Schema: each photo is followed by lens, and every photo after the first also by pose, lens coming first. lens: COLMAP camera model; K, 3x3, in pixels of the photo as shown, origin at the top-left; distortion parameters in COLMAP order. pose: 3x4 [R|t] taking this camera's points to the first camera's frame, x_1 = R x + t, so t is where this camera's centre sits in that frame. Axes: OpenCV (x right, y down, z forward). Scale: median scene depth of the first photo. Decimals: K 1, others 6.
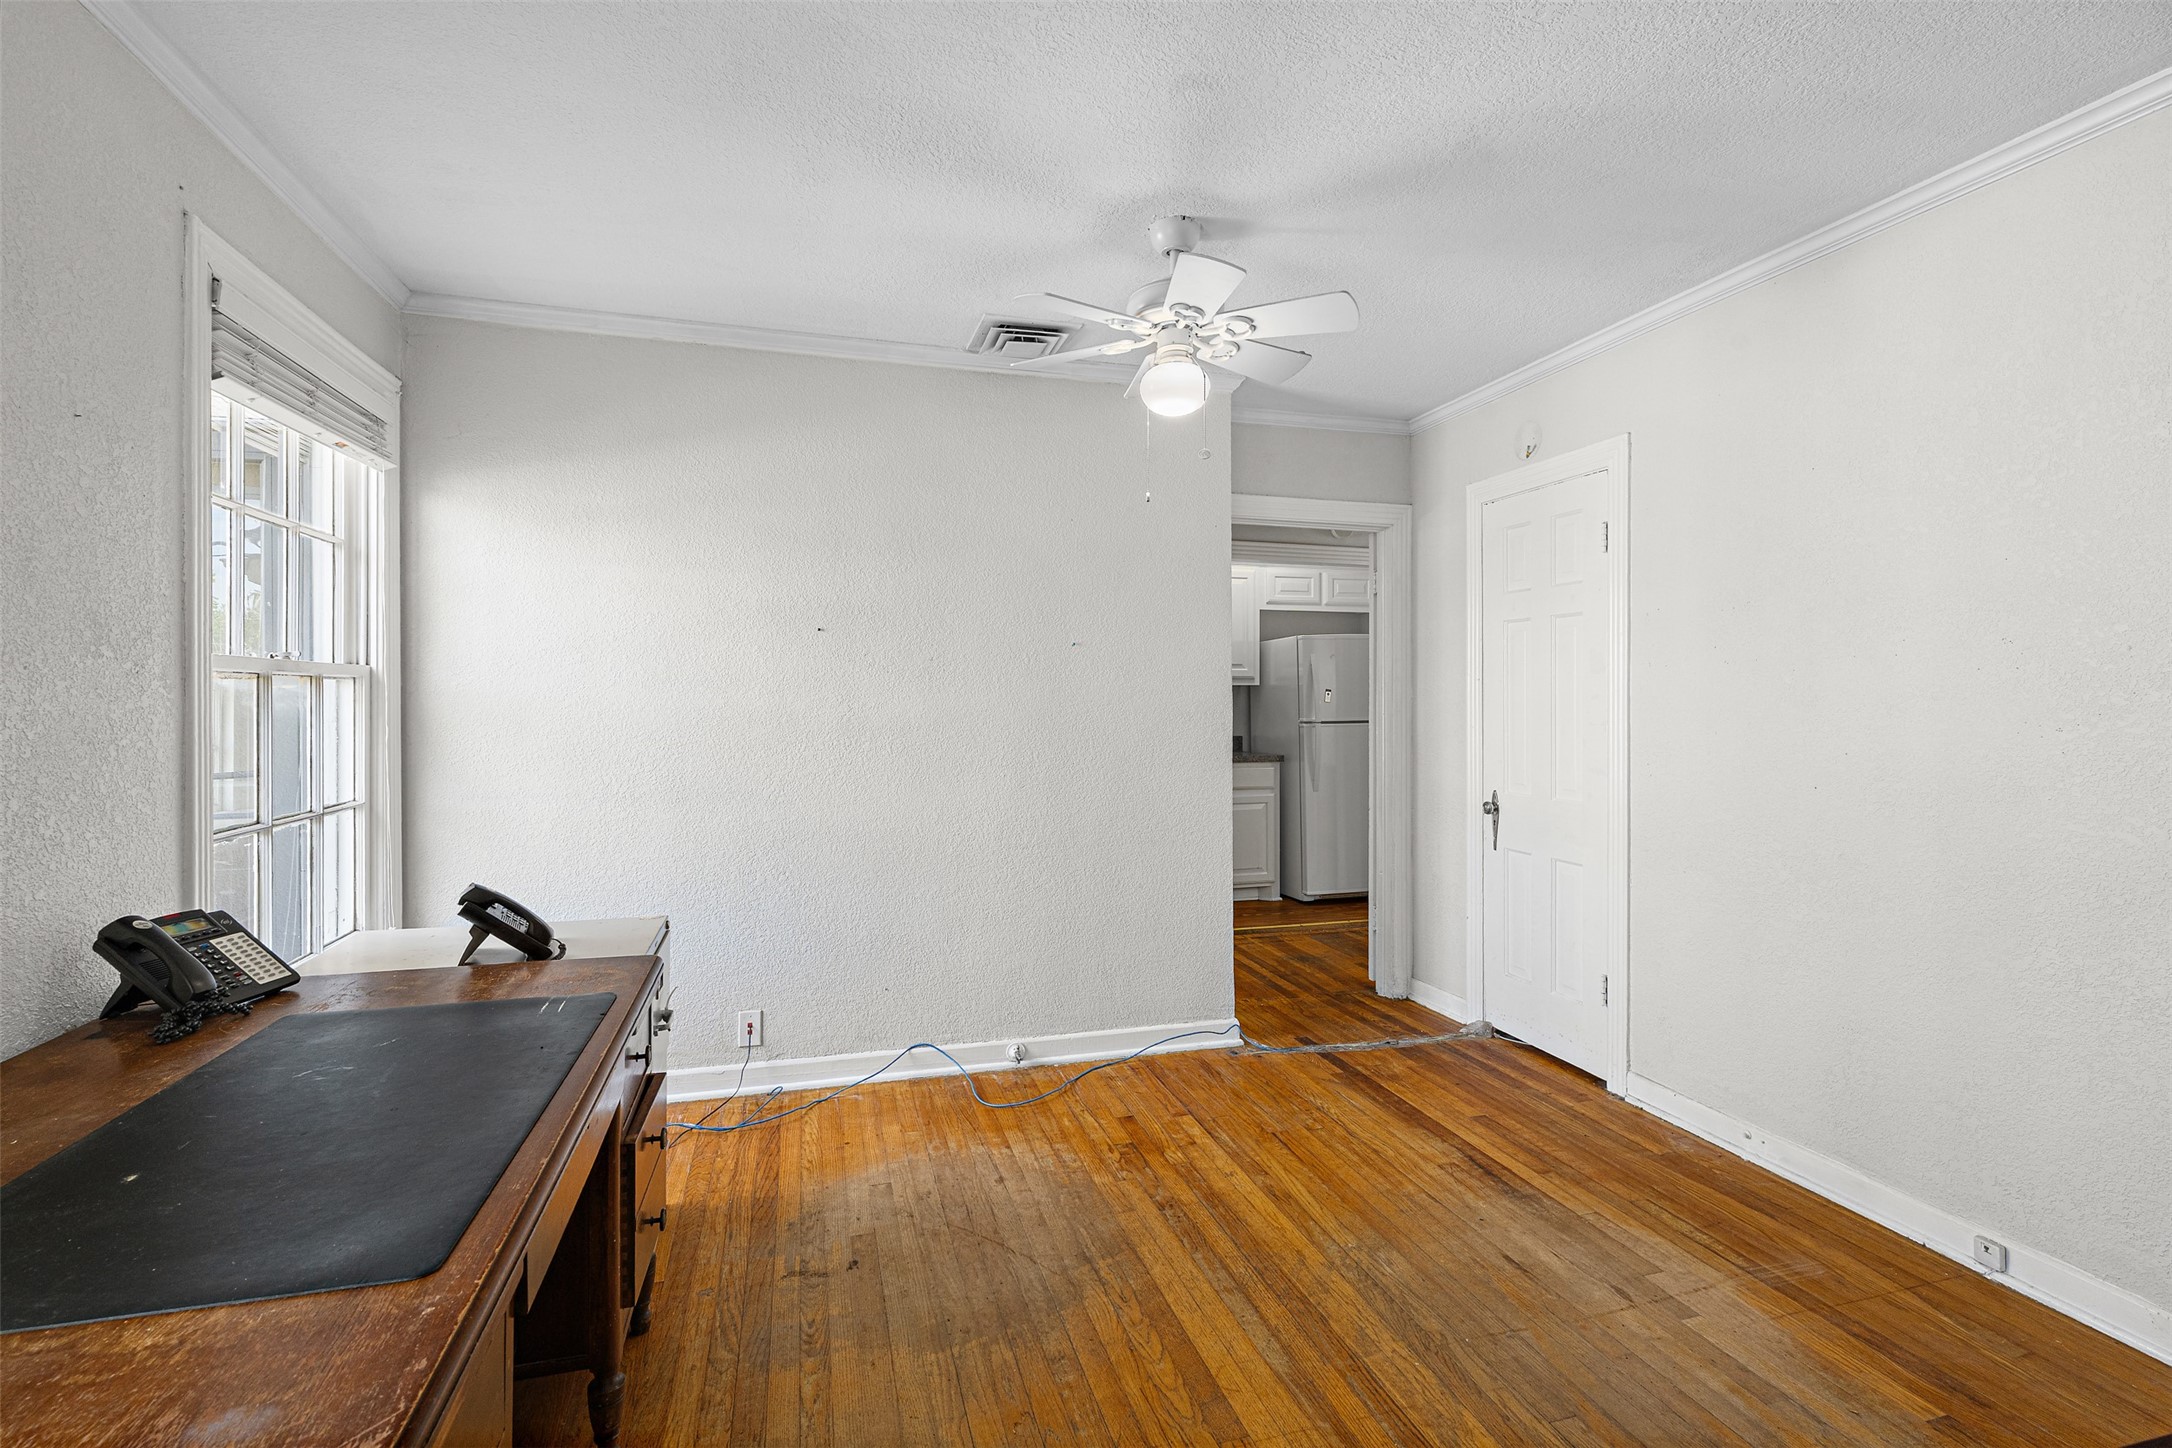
lens RADIAL K [[990.1, 0, 1082.5], [0, 990.1, 708.0], [0, 0, 1]] dist [-0.003402, 0.000514]
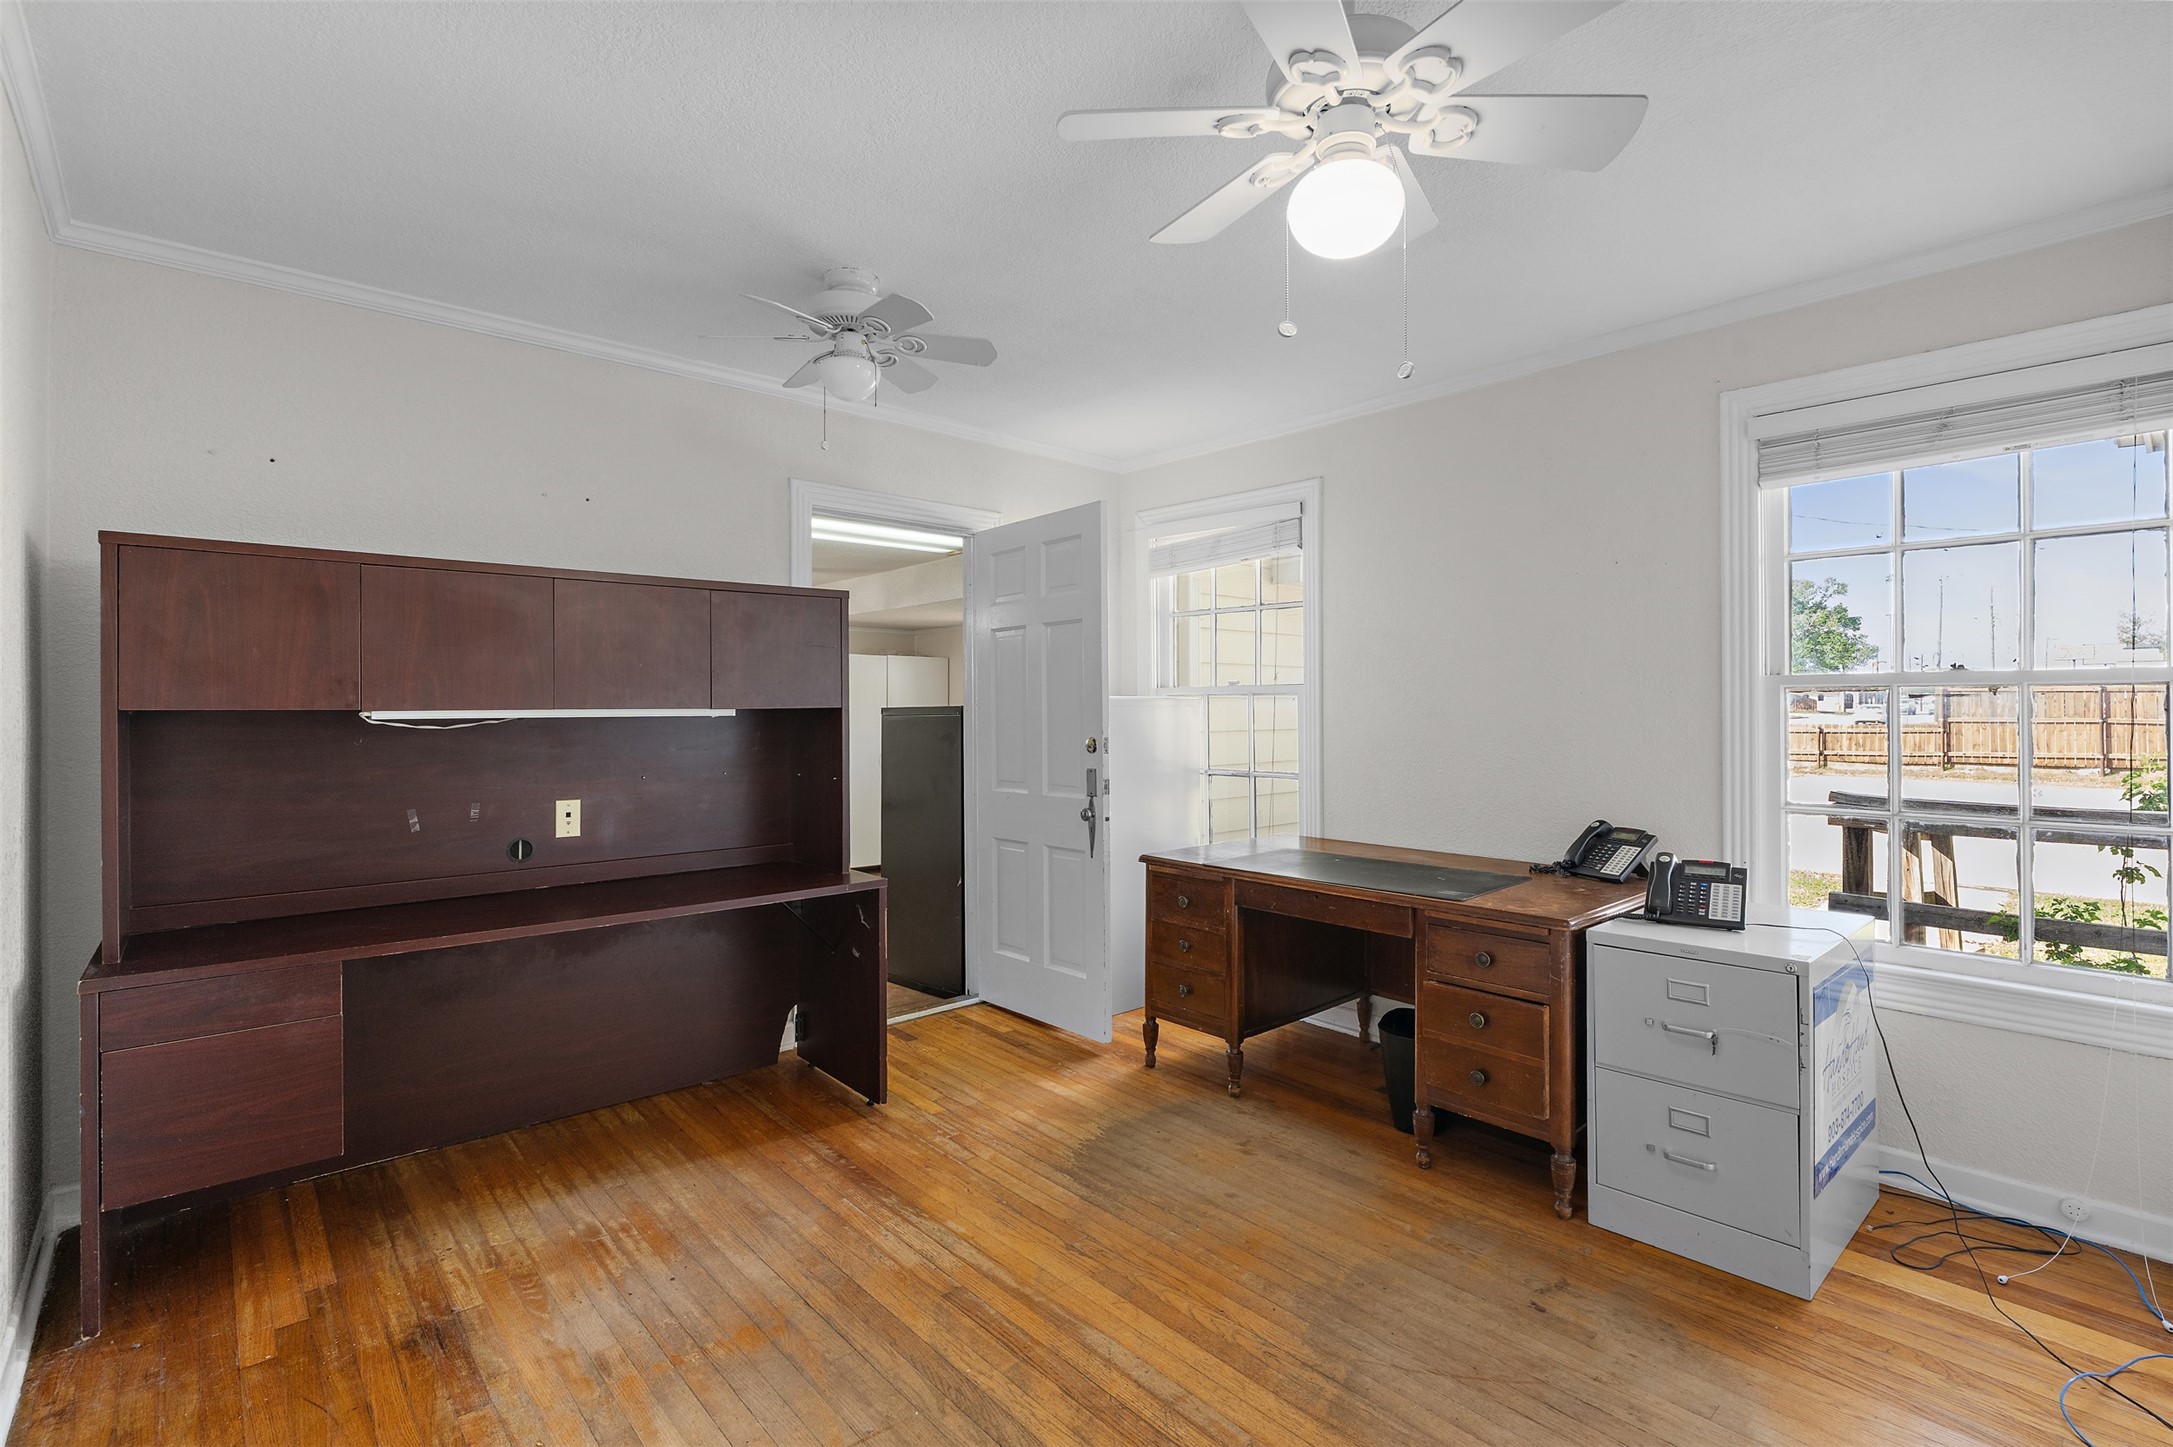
lens RADIAL K [[990.6, 0, 1083.0], [0, 990.6, 707.5], [0, 0, 1]] dist [-0.003402, 0.000514]
pose [[-0.898417, 0.003989, -0.439126, 0.596933], [0.000873, 0.999973, 0.007298, -0.017413], [0.439143, 0.006173, -0.898396, 1.730706]]
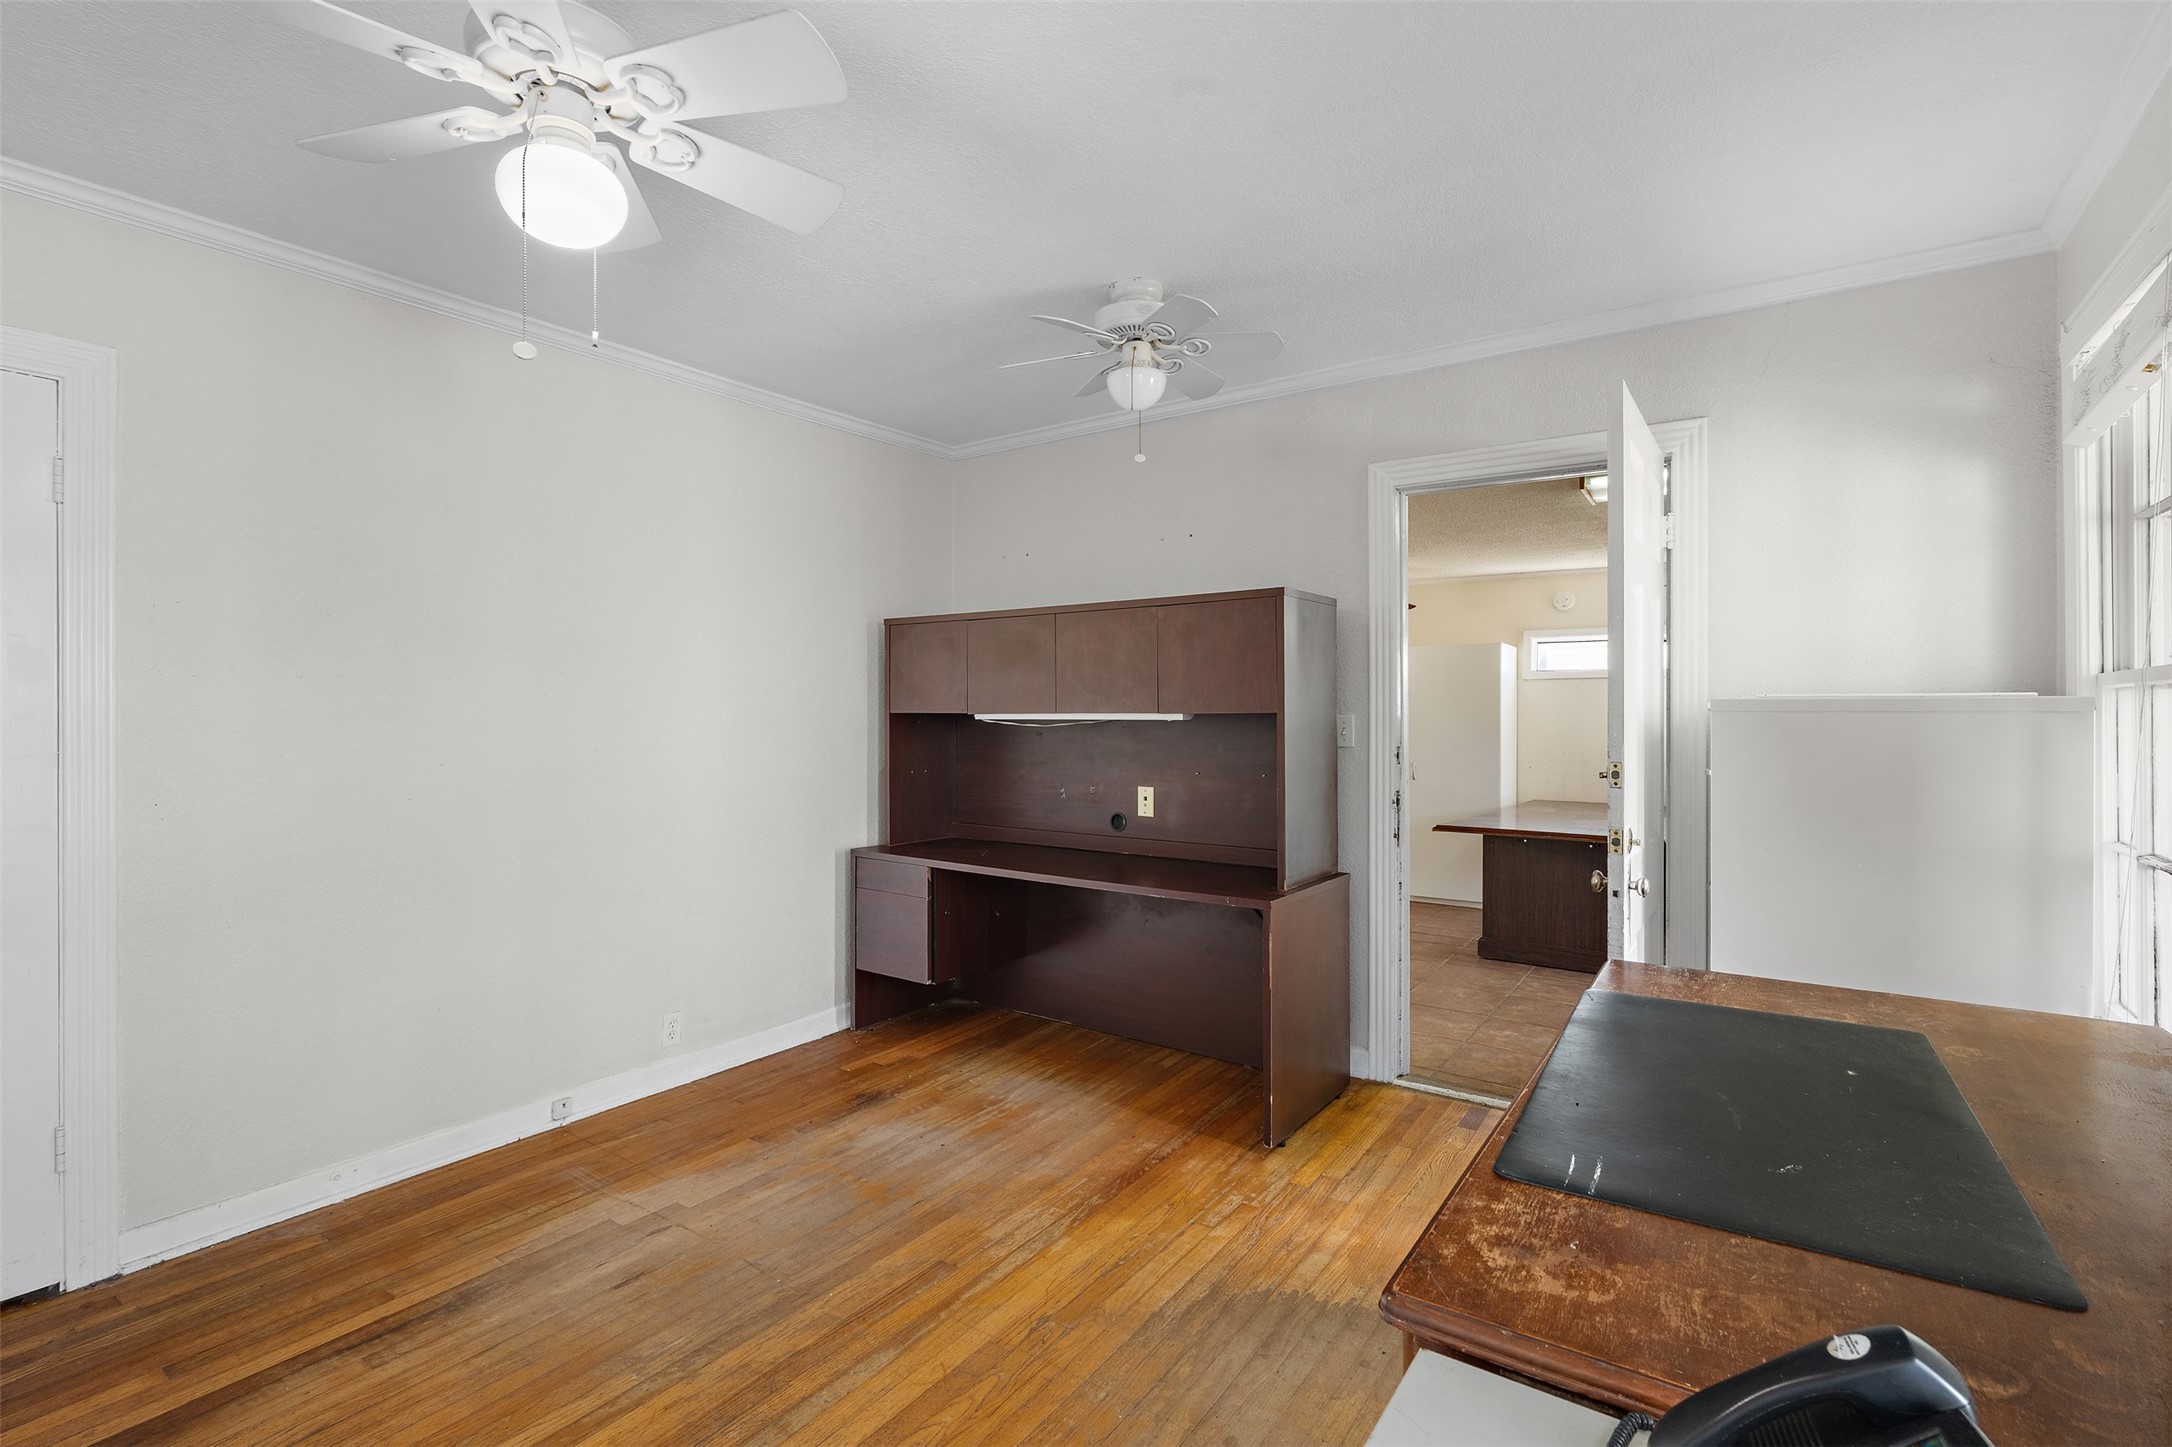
lens RADIAL K [[990.1, 0, 1082.5], [0, 990.1, 707.5], [0, 0, 1]] dist [-0.003402, 0.000514]
pose [[-0.630194, 0.005677, 0.776417, -0.659840], [0.008273, 0.999966, -0.000596, -0.015113], [-0.776394, 0.006048, -0.630219, 1.323926]]
